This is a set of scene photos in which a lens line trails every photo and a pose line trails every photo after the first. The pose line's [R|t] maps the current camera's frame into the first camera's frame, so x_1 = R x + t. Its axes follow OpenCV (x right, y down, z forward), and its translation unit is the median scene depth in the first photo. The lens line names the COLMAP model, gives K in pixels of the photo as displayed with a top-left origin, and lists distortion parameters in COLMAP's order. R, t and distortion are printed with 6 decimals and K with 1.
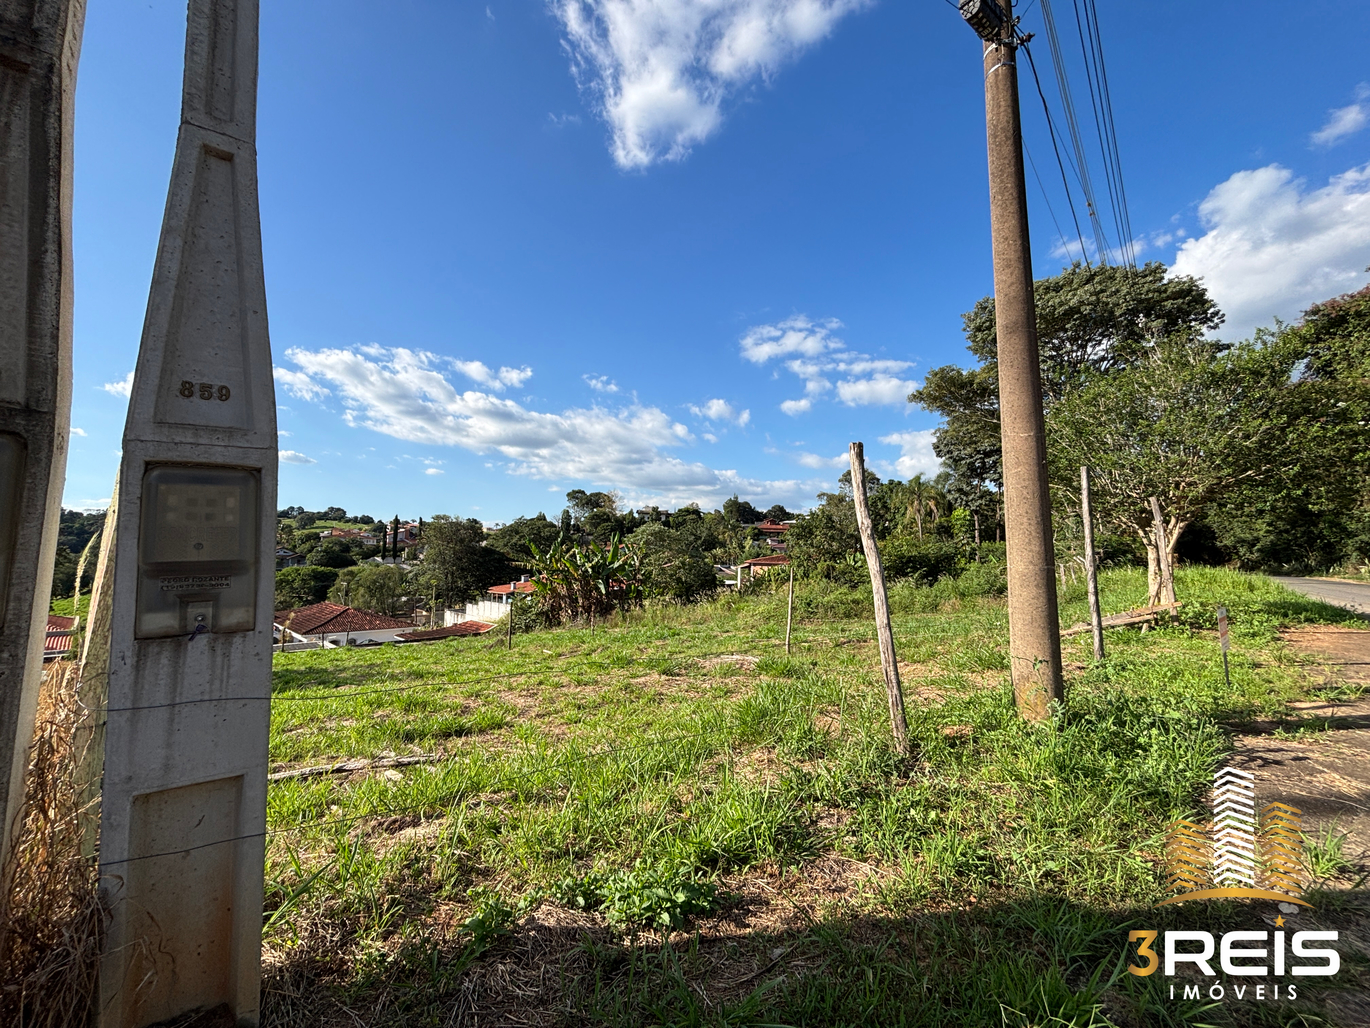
lens RADIAL K [[555.3, 0, 680.8], [0, 555.3, 495.4], [0, 0, 1]] dist [0.010620, -0.000438]
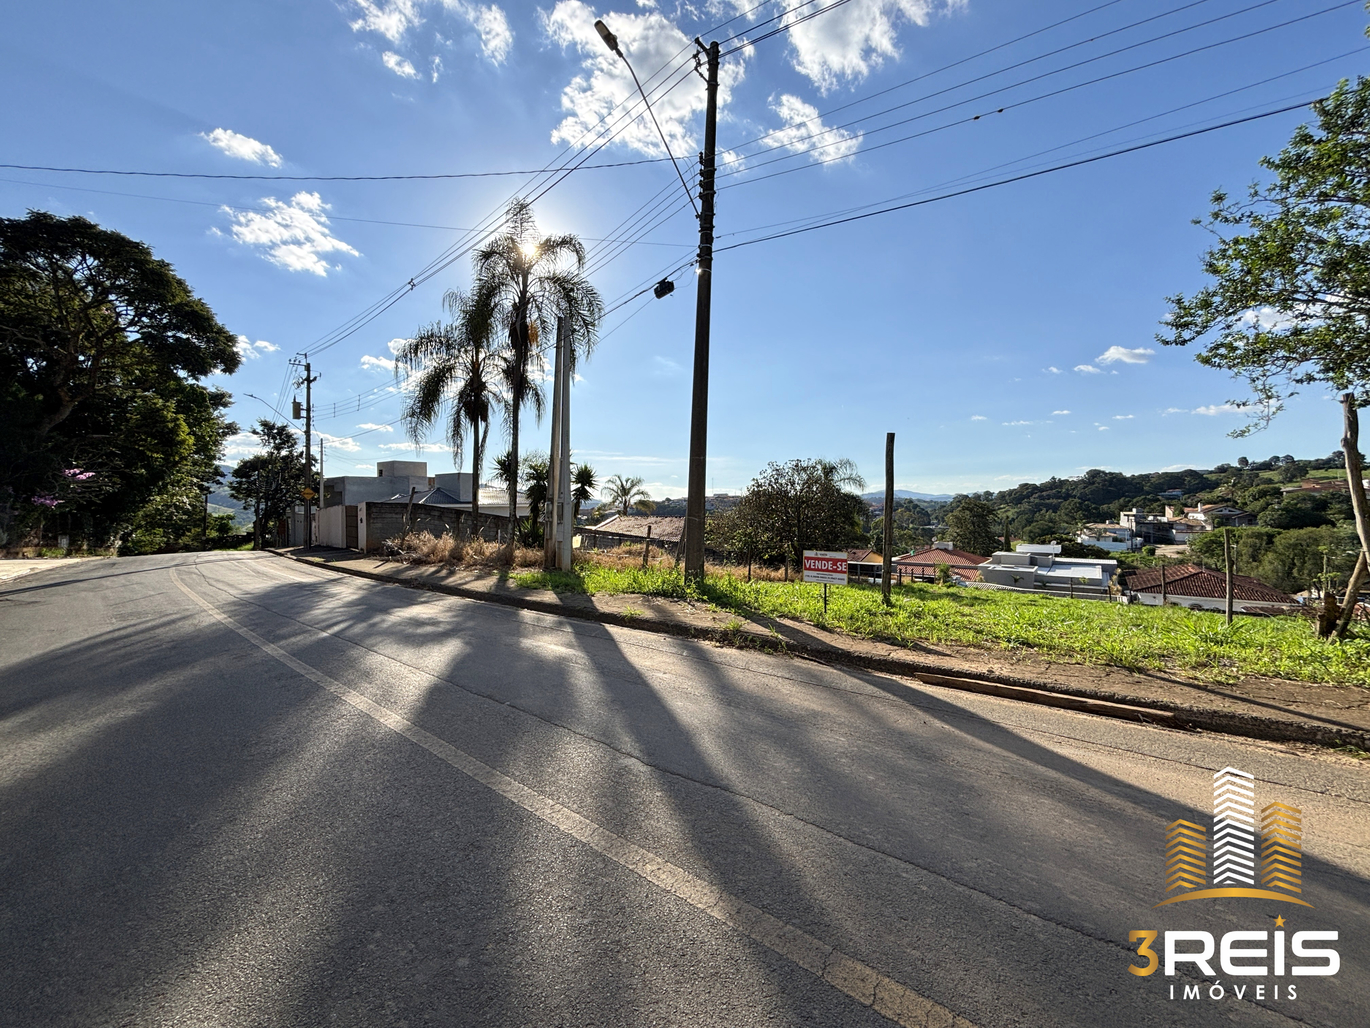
lens RADIAL K [[566.7, 0, 680.7], [0, 566.7, 511.9], [0, 0, 1]] dist [0.013495, -0.003920]
pose [[0.133106, -0.006361, -0.991081, 0.190777], [0.107588, 0.994163, 0.008068, 0.005073], [0.985245, -0.107702, 0.133014, 0.040845]]
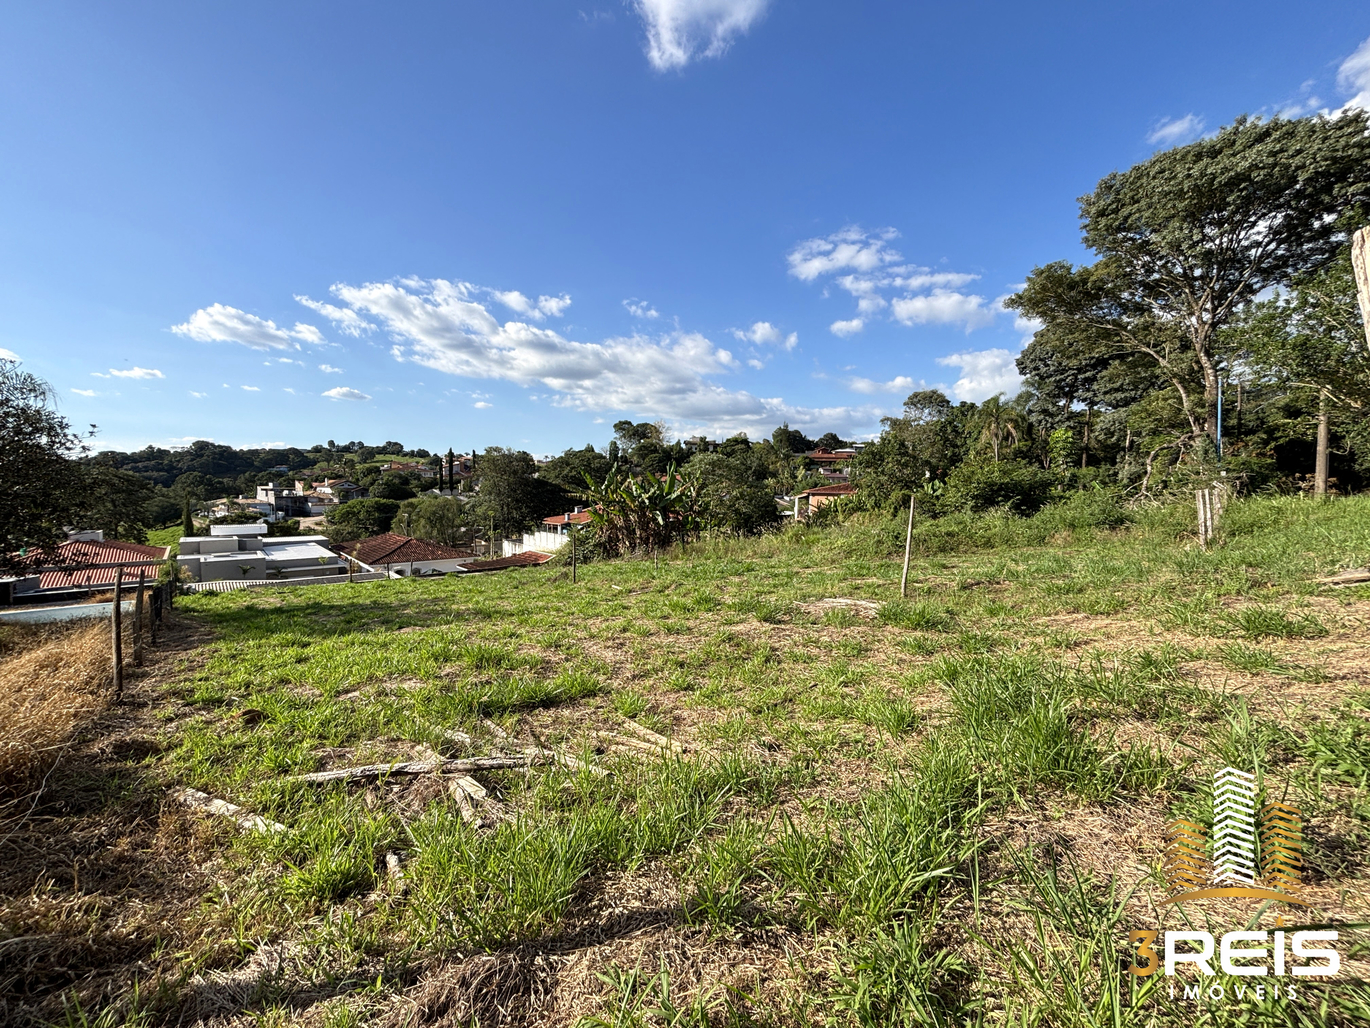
lens RADIAL K [[554.3, 0, 685.0], [0, 554.3, 514.0], [0, 0, 1]] dist [0.002598, -0.000638]
pose [[0.997261, -0.003556, -0.073875, -0.016936], [0.015102, 0.987590, 0.156329, 0.004670], [0.072403, -0.157016, 0.984938, 0.033532]]
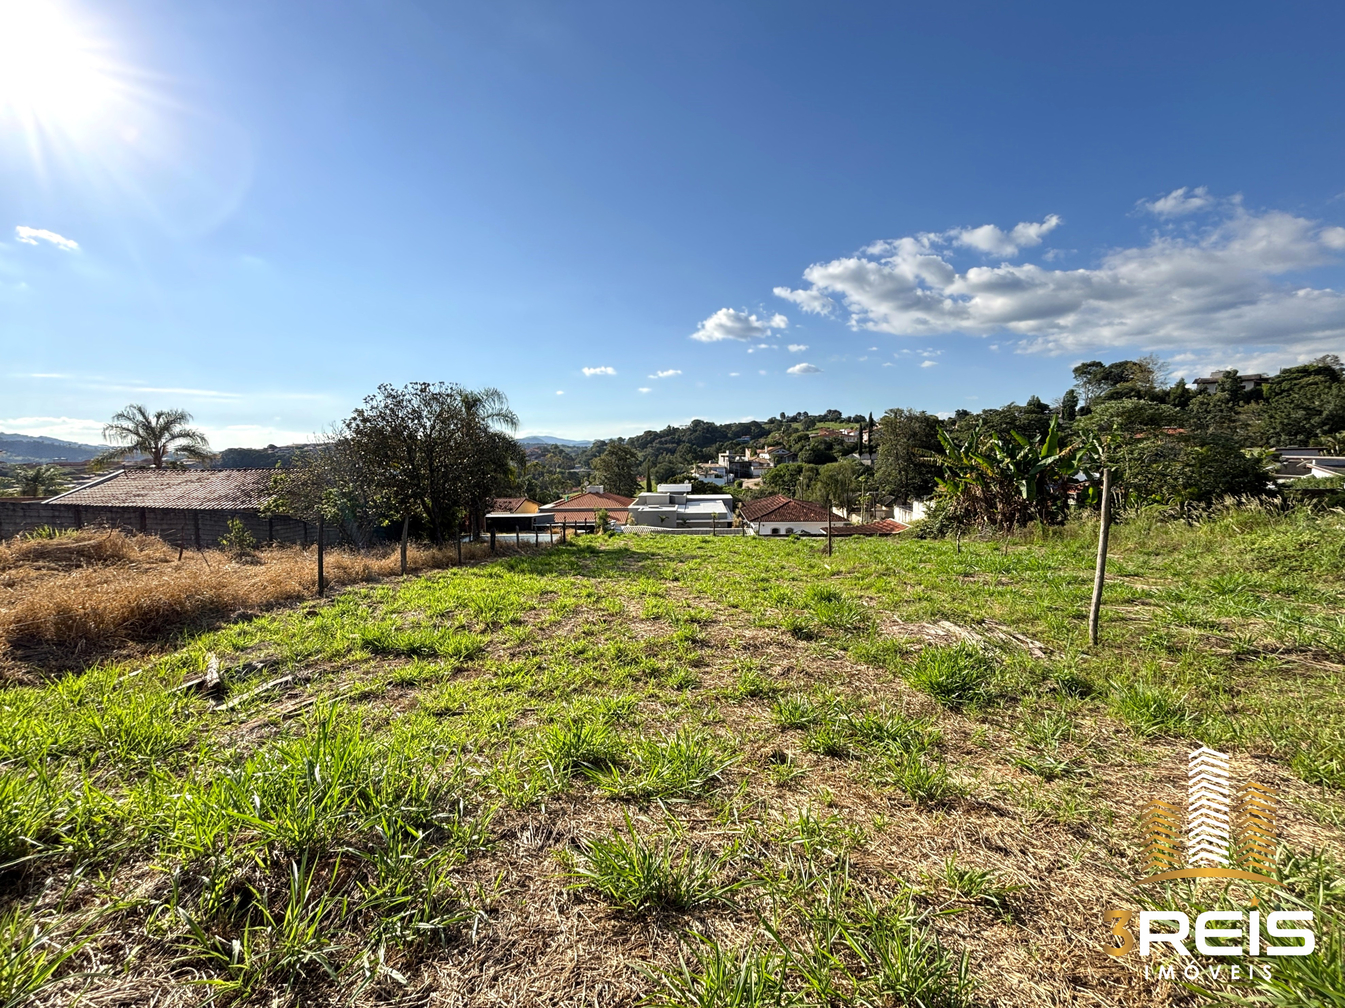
lens RADIAL K [[556.4, 0, 668.3], [0, 556.4, 502.0], [0, 0, 1]] dist [0.013495, -0.003920]
pose [[0.656396, 0.044350, -0.753112, 0.070223], [0.105204, 0.983135, 0.149590, 0.010928], [0.747045, -0.177421, 0.640660, 0.093114]]
